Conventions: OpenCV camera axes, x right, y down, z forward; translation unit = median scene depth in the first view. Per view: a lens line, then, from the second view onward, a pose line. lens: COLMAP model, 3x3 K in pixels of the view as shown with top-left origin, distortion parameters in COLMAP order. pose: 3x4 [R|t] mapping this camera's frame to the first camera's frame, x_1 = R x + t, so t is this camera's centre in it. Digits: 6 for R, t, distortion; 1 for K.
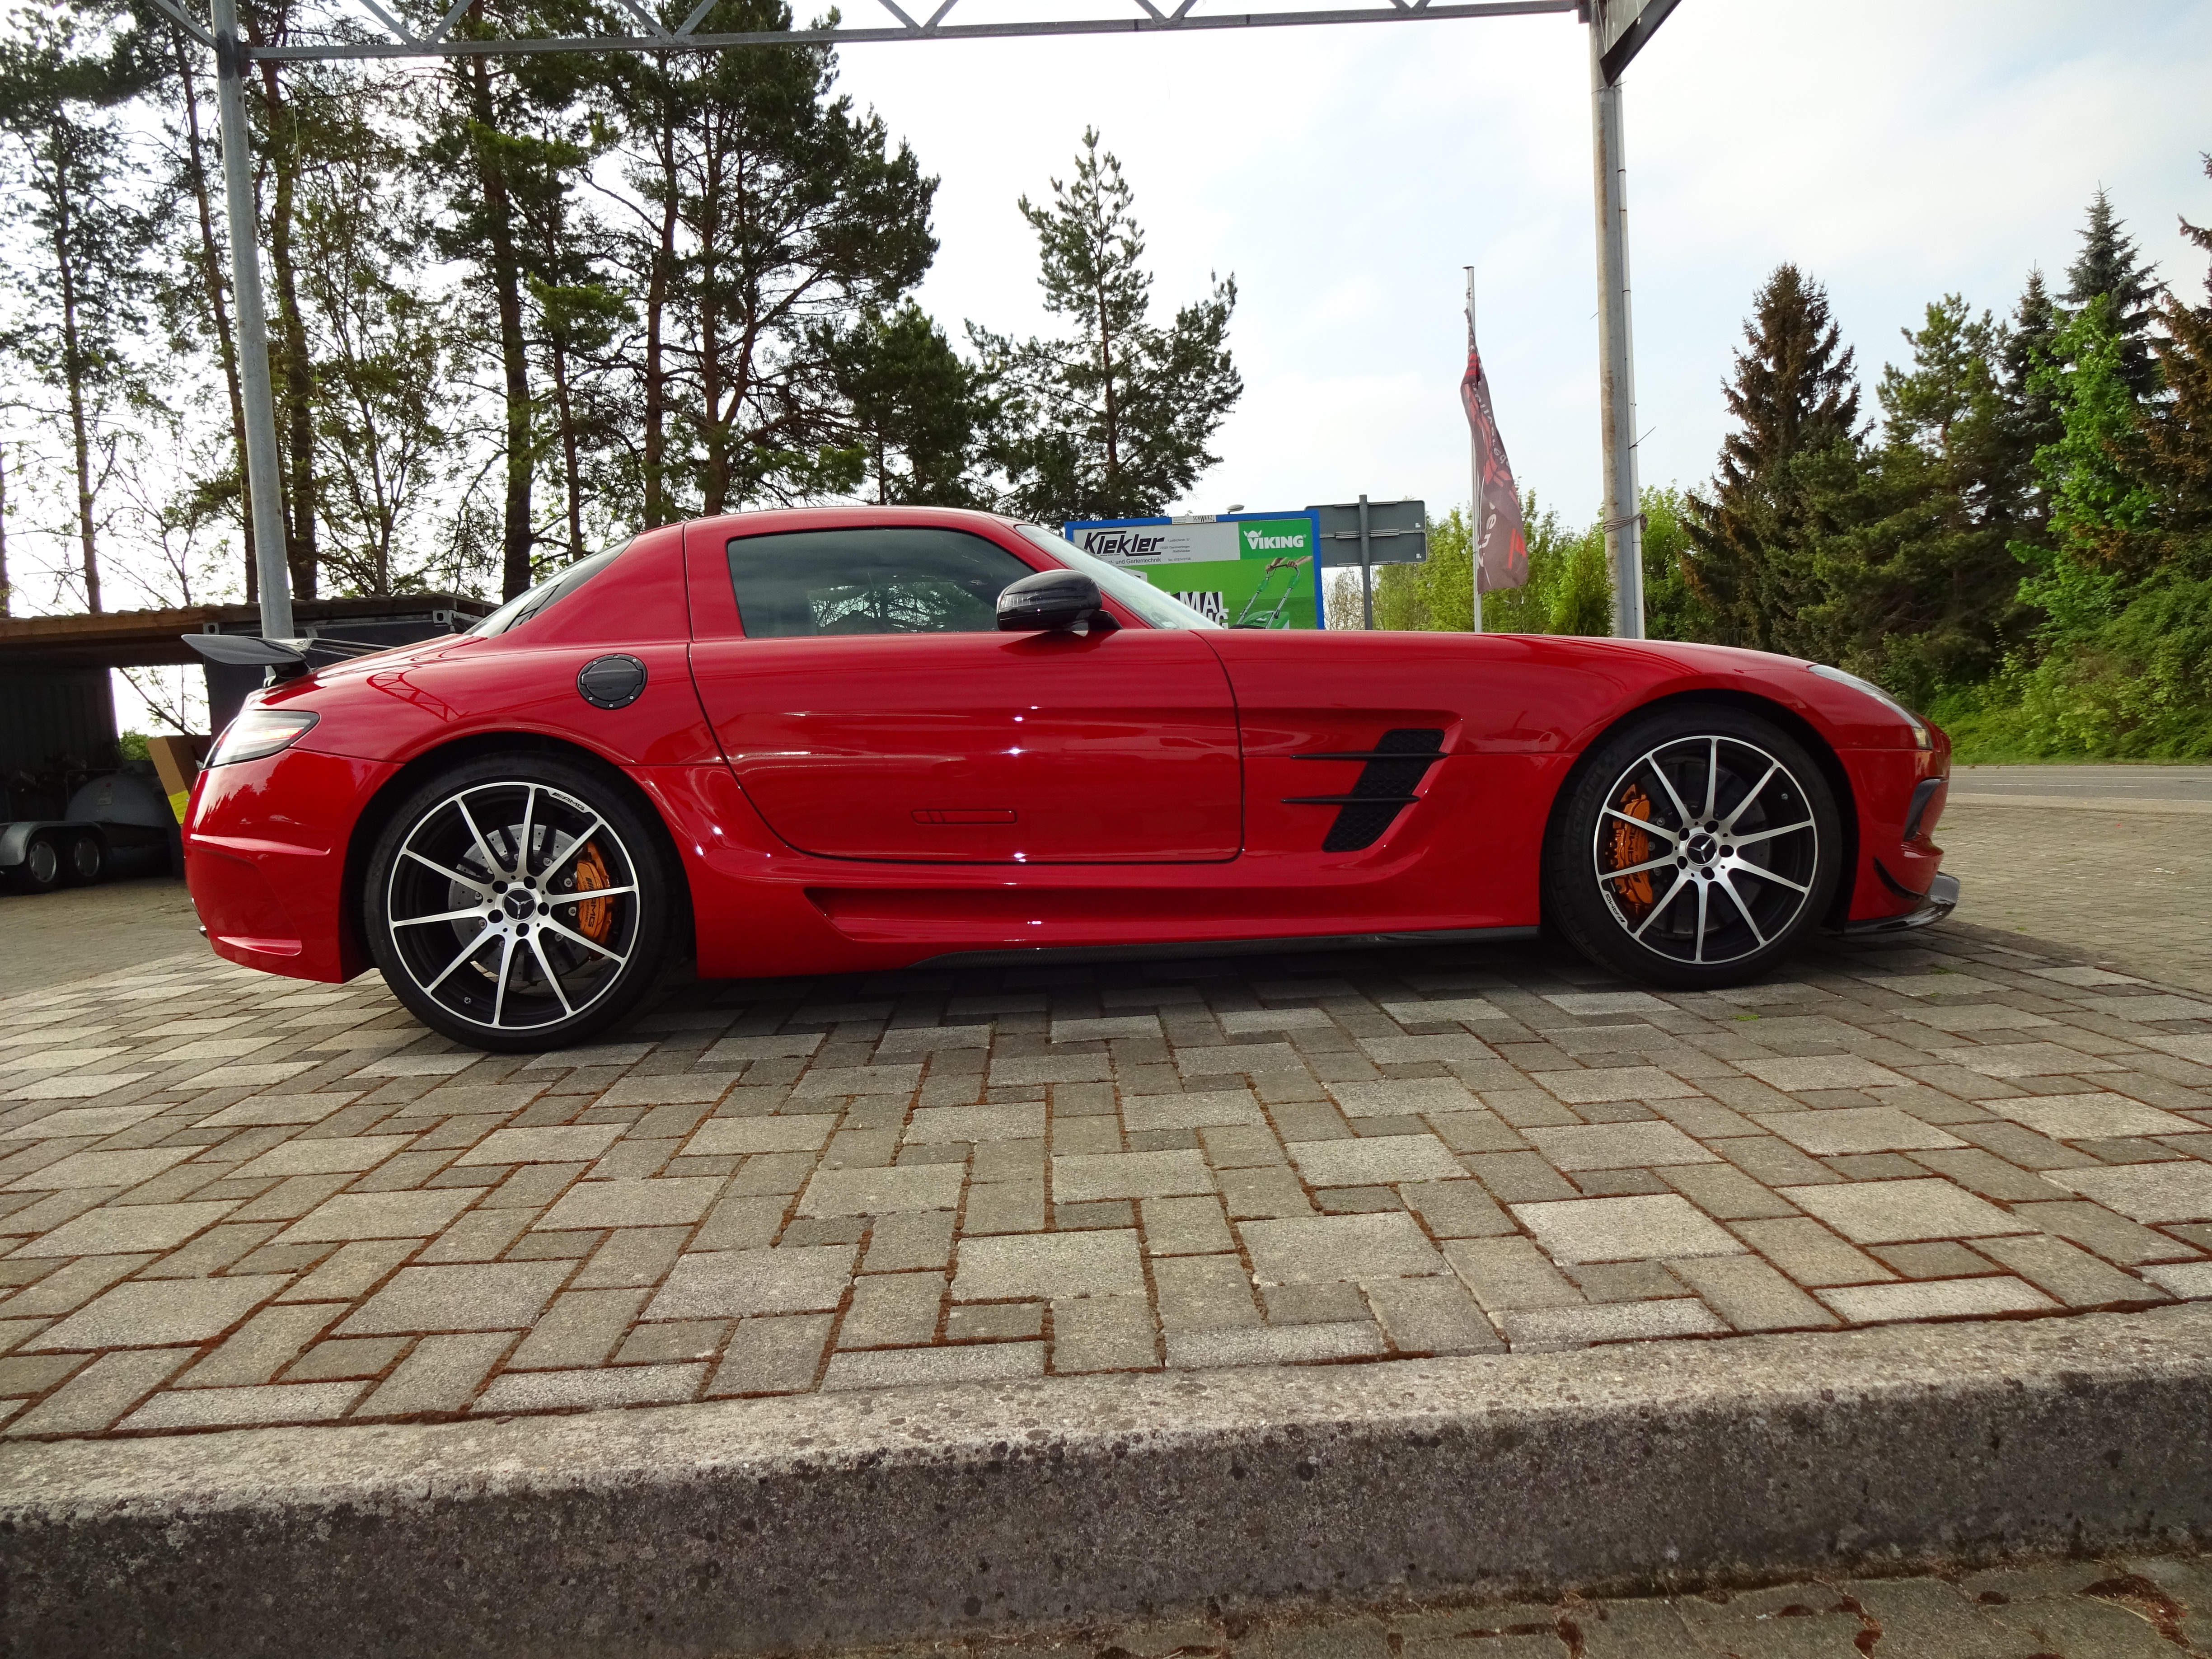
lens RADIAL K [[1606.7, 0, 1088.2], [0, 1606.7, 836.9], [0, 0, 1]] dist [-0.009697, -0.006656]
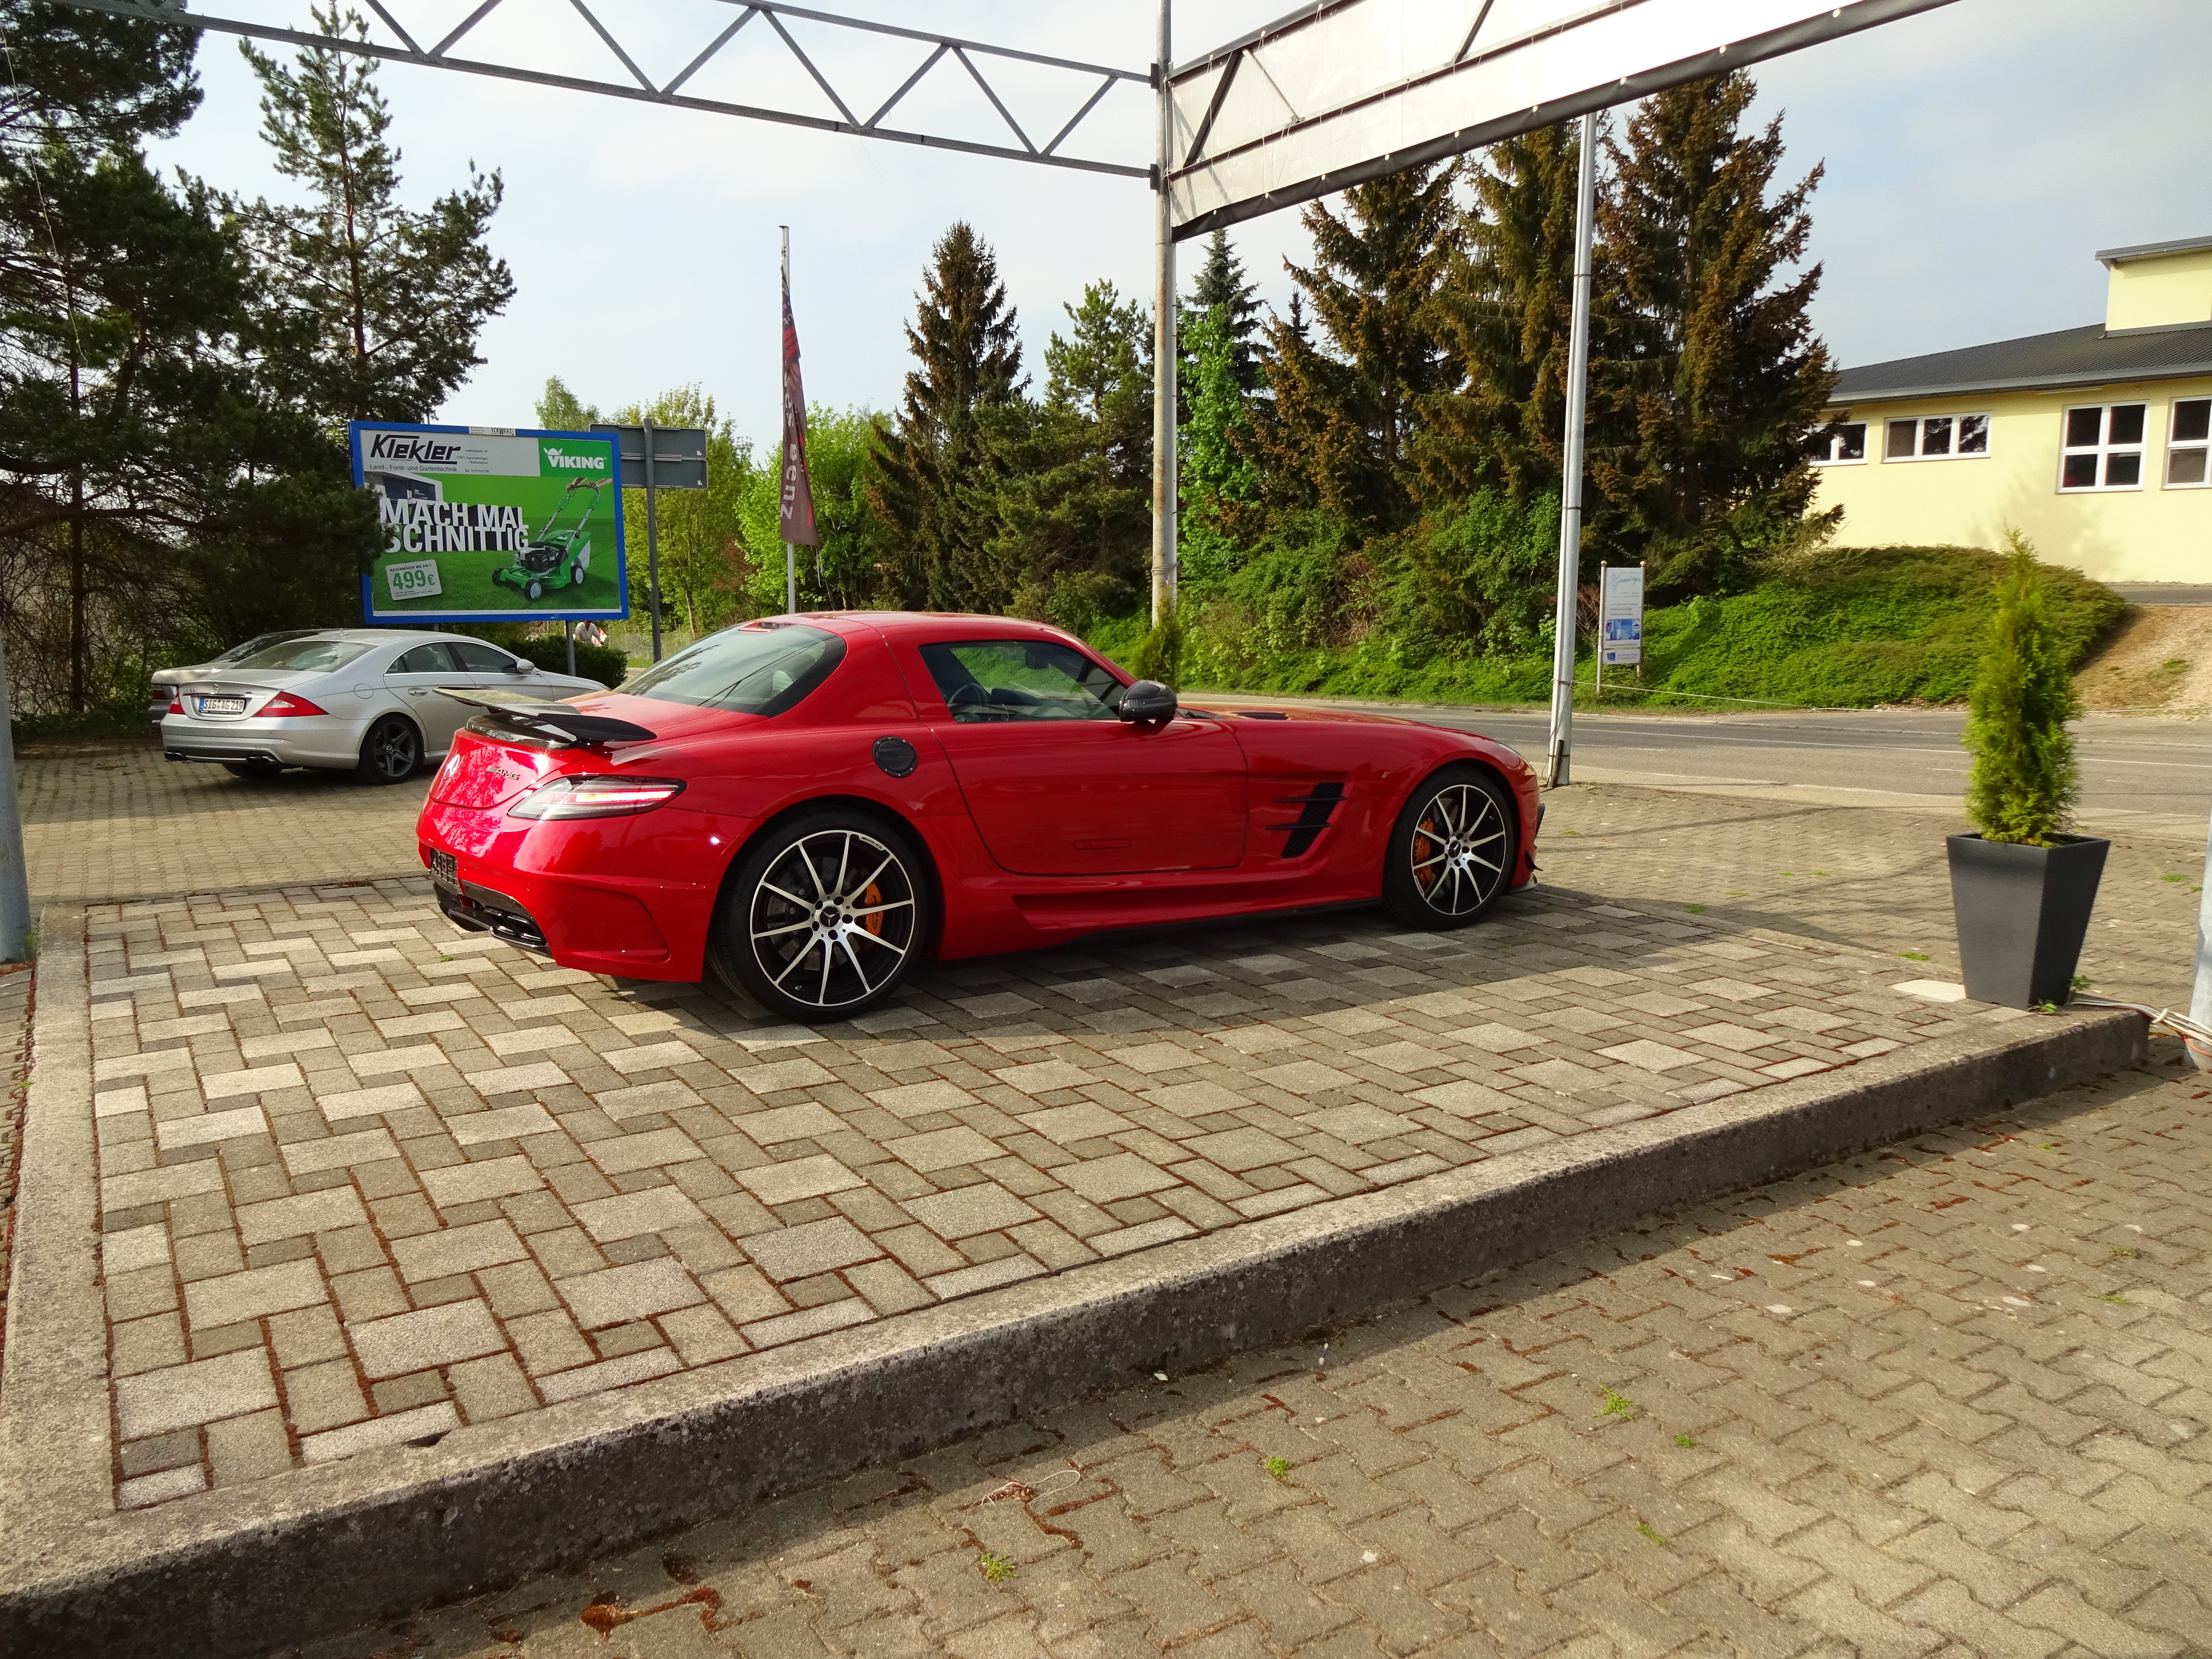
lens RADIAL K [[1606.7, 0, 1088.2], [0, 1606.7, 836.9], [0, 0, 1]] dist [-0.009697, -0.006656]
pose [[0.862185, -0.026351, 0.505908, -0.106960], [-0.007816, 0.997836, 0.065293, -0.014777], [-0.506534, -0.060249, 0.860113, -0.037839]]
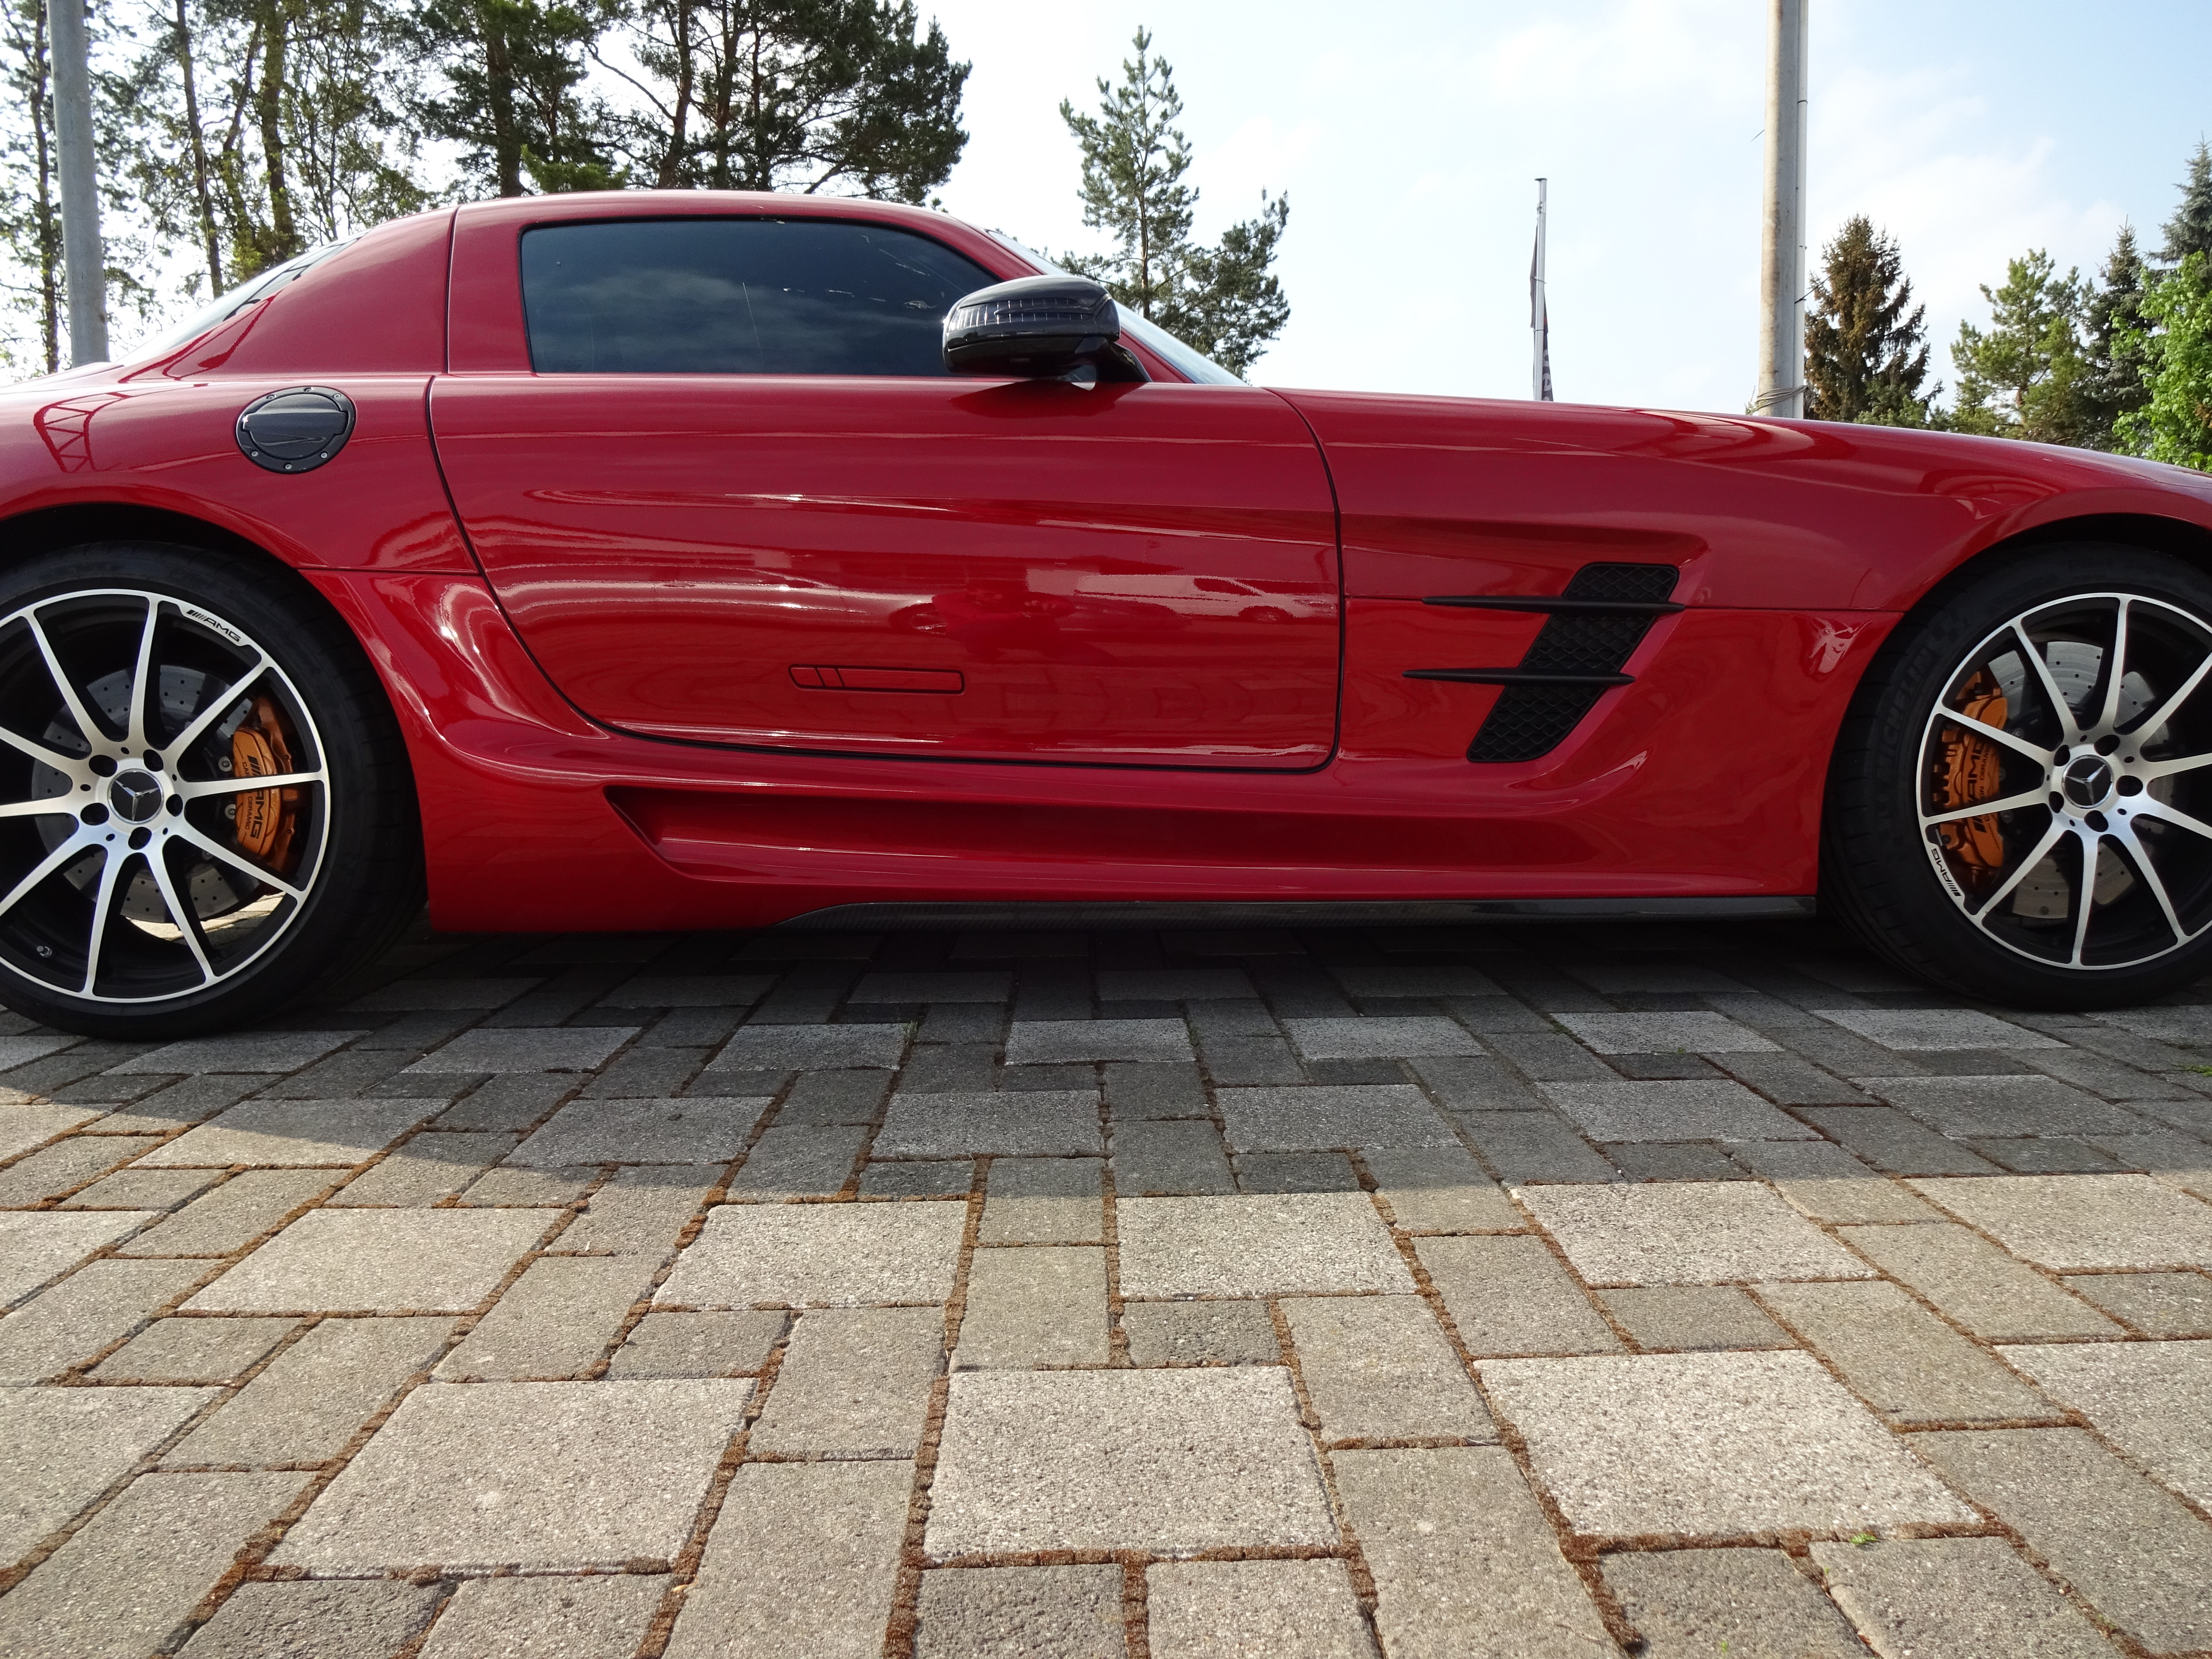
lens RADIAL K [[1606.3, 0, 1106.0], [0, 1606.3, 829.5], [0, 0, 1]] dist [0.012662, -0.026990]
pose [[0.999258, 0.038498, -0.000908, 0.001316], [-0.038462, 0.998932, 0.025616, 0.003122], [0.001893, -0.025562, 0.999671, 0.049176]]
